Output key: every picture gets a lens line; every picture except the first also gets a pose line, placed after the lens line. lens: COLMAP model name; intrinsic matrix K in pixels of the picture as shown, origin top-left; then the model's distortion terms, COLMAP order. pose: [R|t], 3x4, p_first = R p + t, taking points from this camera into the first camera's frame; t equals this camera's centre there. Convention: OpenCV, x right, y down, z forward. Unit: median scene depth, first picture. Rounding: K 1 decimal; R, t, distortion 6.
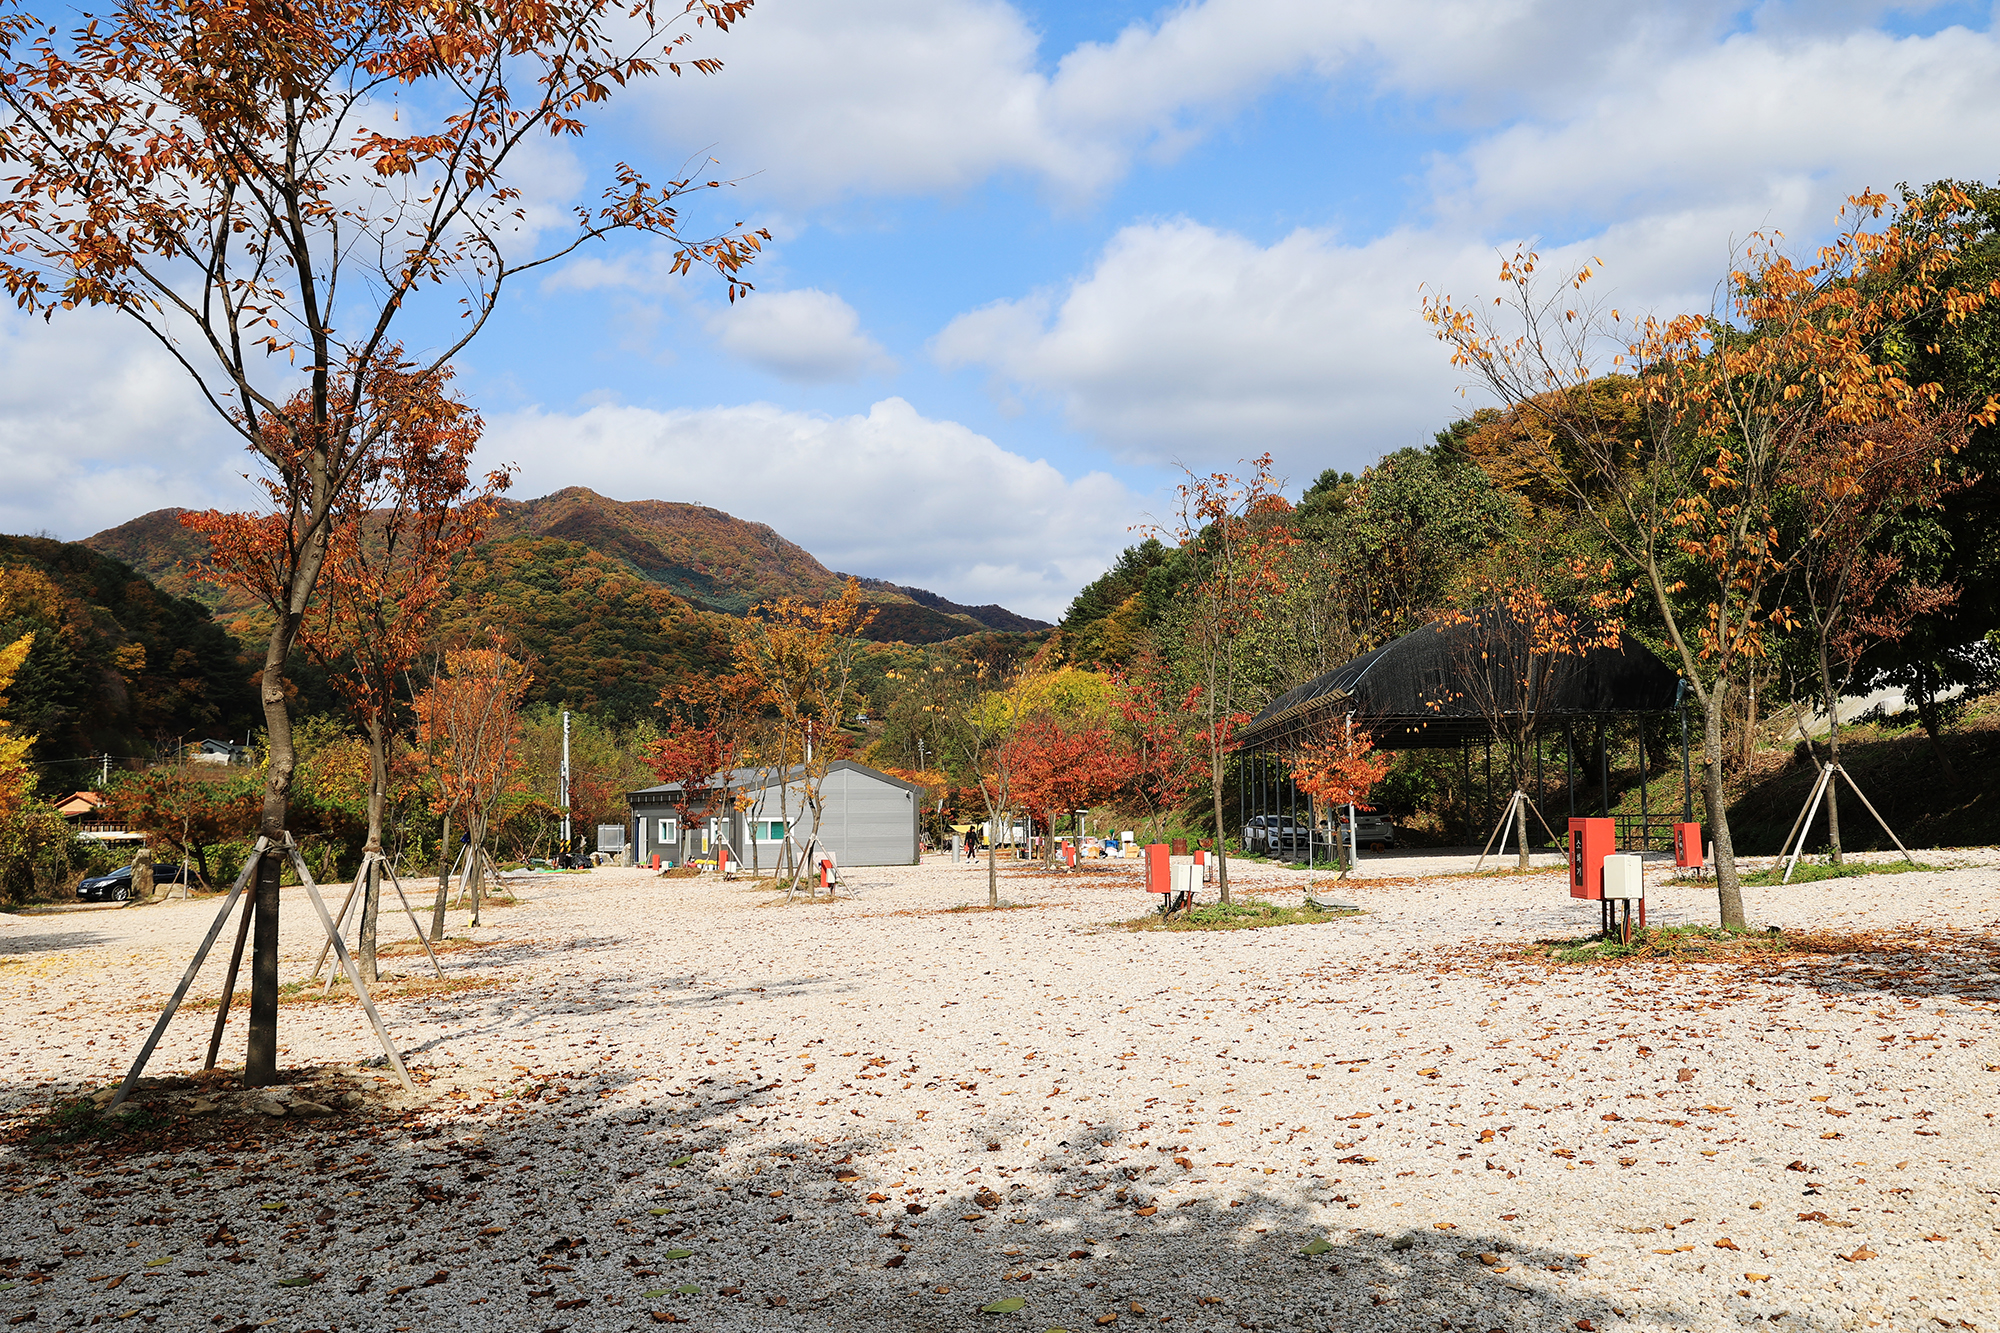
lens RADIAL K [[1839.9, 0, 1000.0], [0, 1839.9, 666.5], [0, 0, 1]] dist [0.001230, 0.000045]
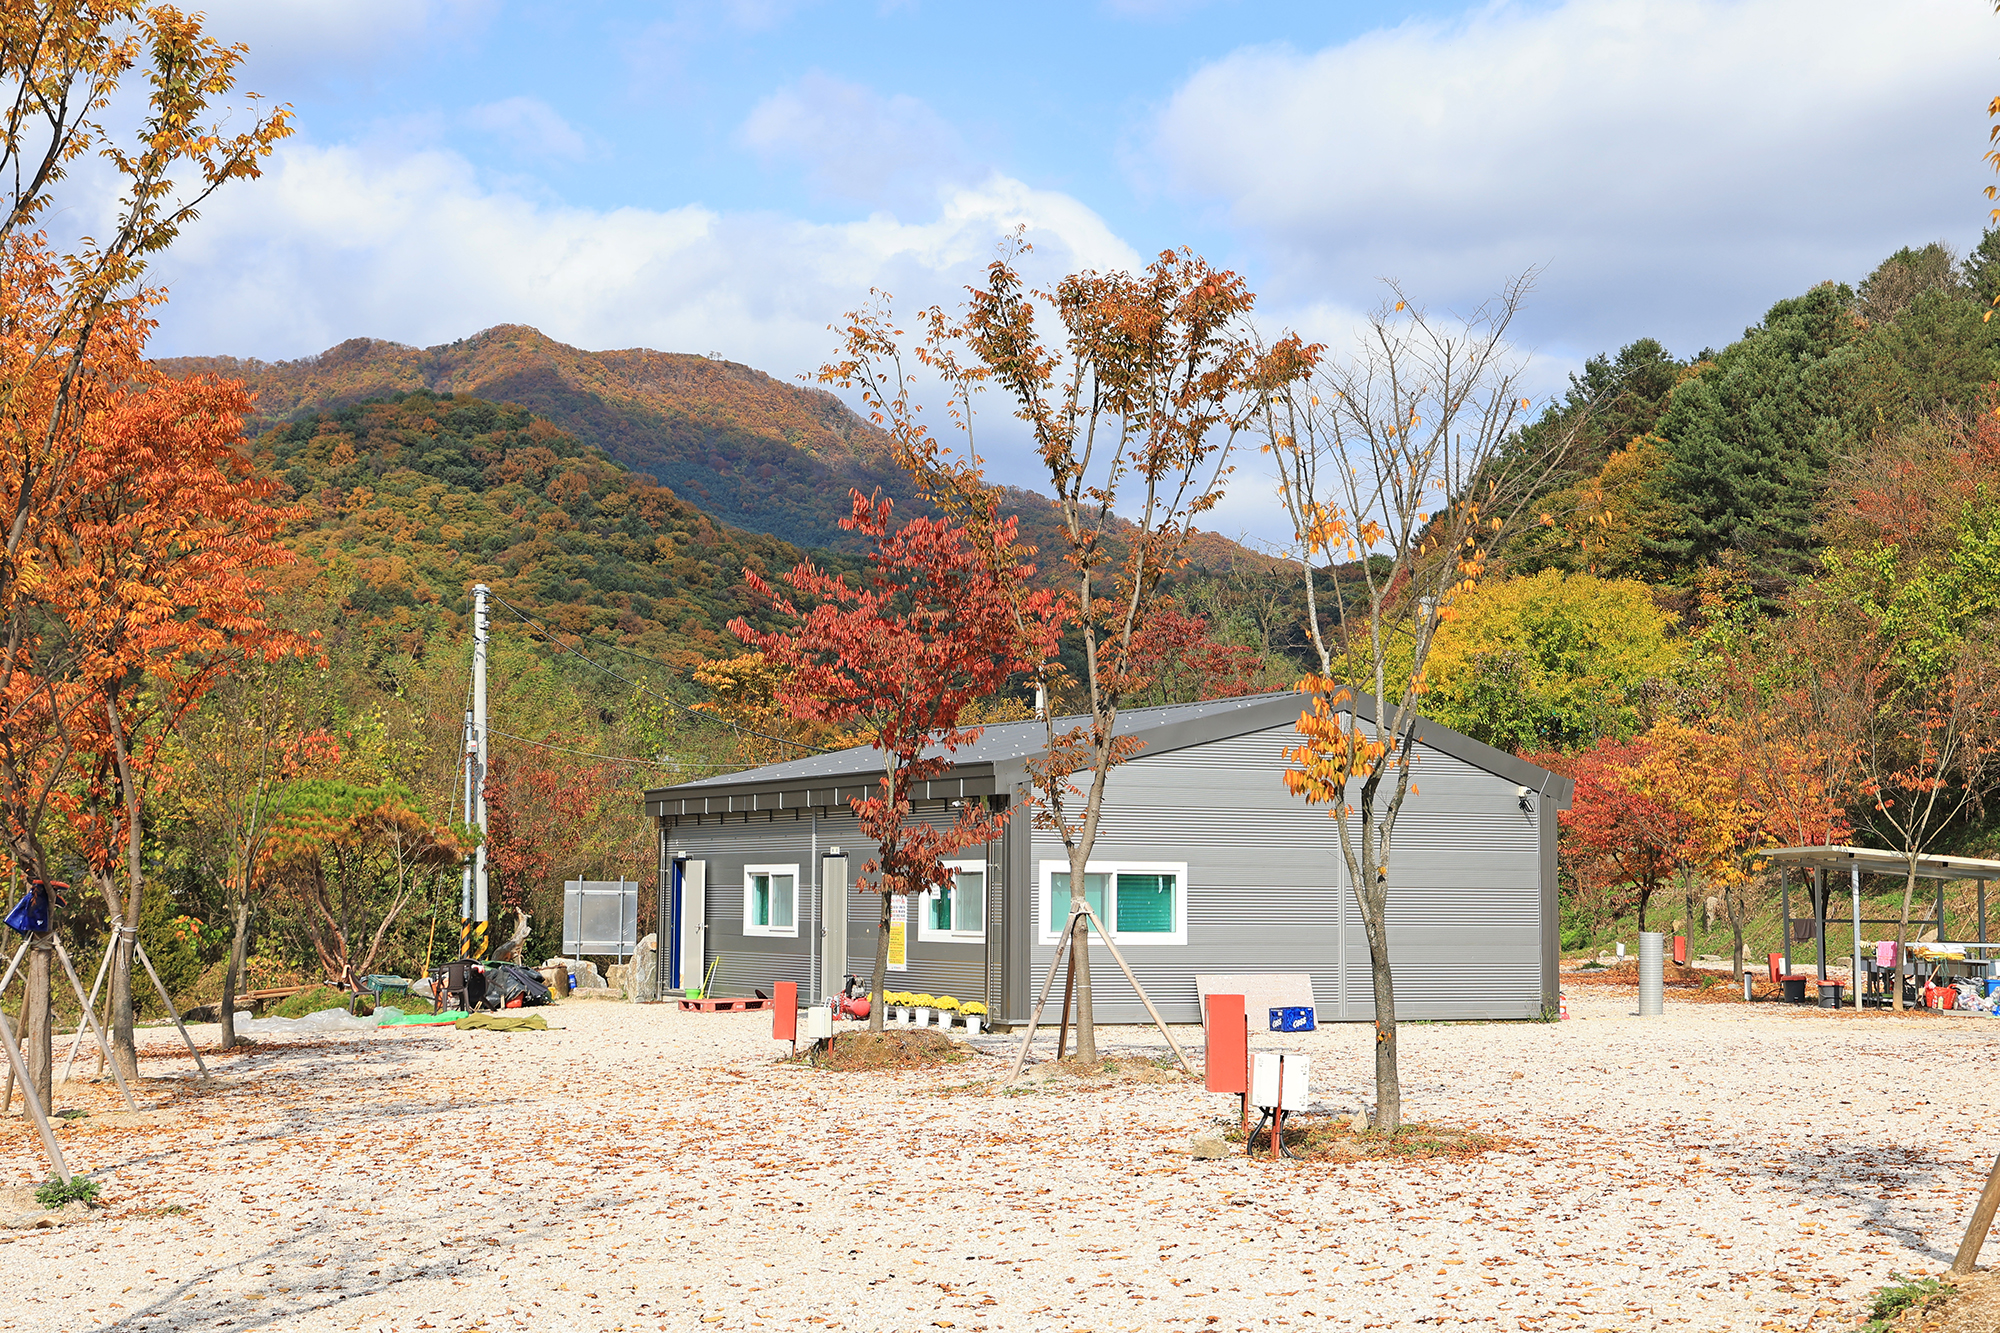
lens RADIAL K [[3061.6, 0, 987.2], [0, 3061.6, 664.4], [0, 0, 1]] dist [0.191760, 0.226992]
pose [[0.997307, 0.011506, -0.072427, -0.073091], [-0.010920, 0.999904, 0.008484, 0.029642], [0.072518, -0.007670, 0.997338, 0.319962]]
